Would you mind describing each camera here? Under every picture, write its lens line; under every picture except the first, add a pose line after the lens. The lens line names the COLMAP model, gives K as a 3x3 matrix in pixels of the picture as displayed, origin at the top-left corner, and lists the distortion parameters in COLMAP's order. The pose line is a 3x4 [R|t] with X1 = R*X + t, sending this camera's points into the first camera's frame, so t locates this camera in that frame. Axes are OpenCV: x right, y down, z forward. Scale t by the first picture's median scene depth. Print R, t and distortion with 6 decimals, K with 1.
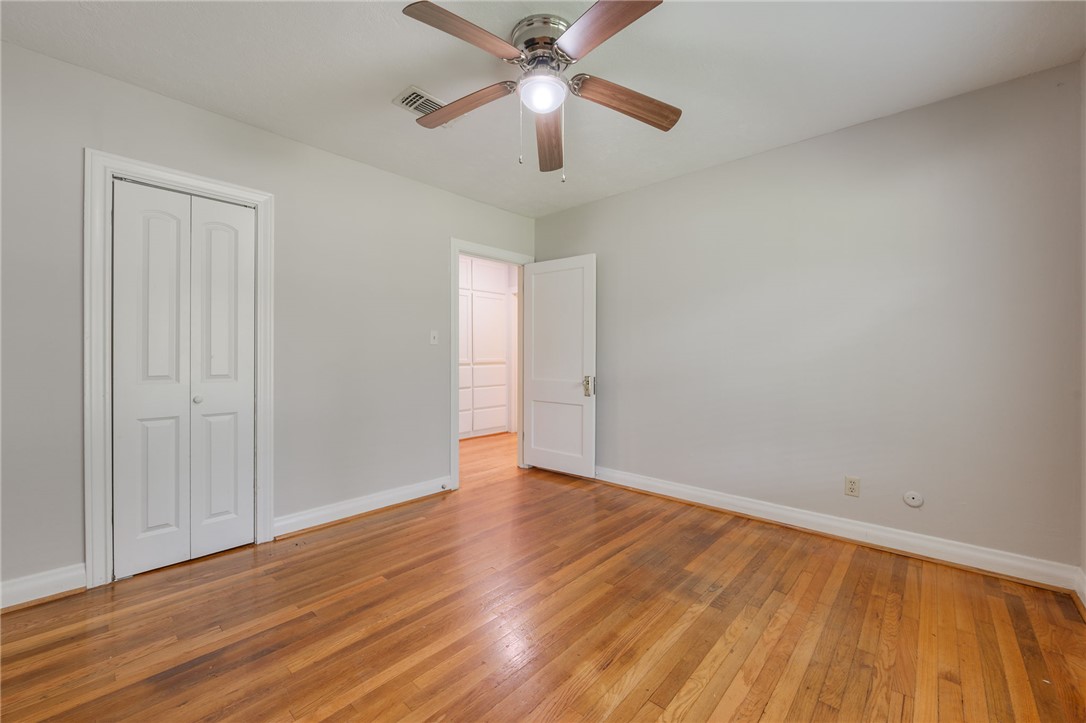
lens RADIAL K [[430.6, 0, 543.6], [0, 430.6, 359.2], [0, 0, 1]] dist [-0.000837, -0.000083]
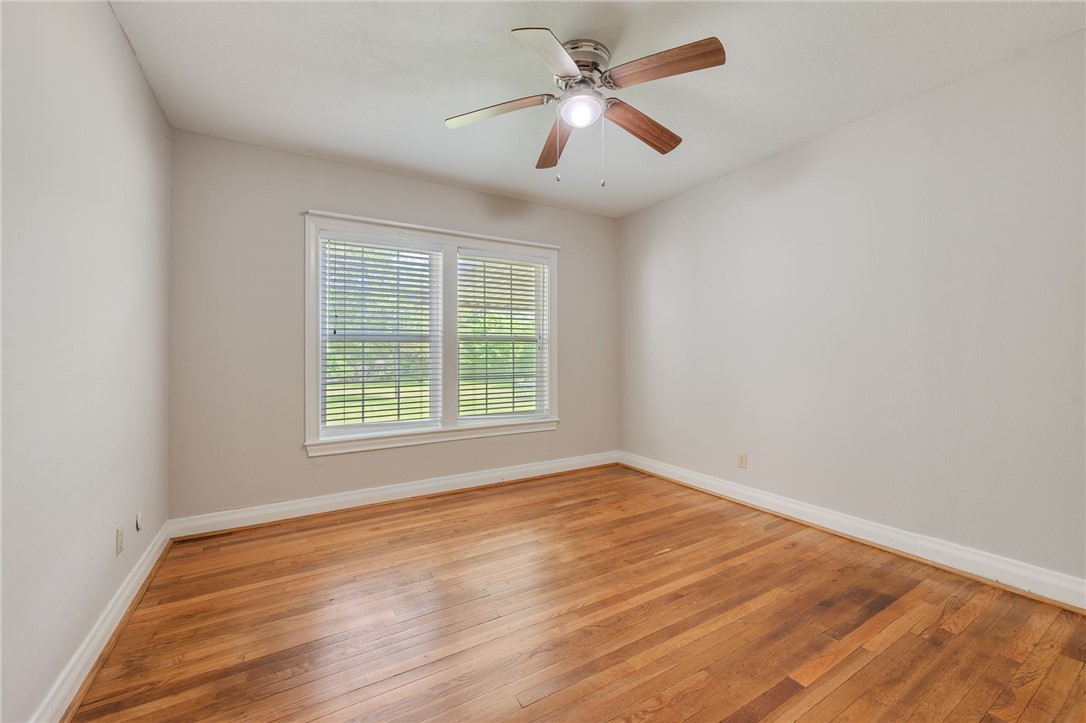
lens RADIAL K [[430.6, 0, 543.6], [0, 430.6, 359.2], [0, 0, 1]] dist [-0.000837, -0.000083]
pose [[-0.961289, 0.003064, 0.275525, -0.220116], [0.007841, 0.999837, 0.016238, -0.011874], [-0.275430, 0.017770, -0.961157, 2.204777]]
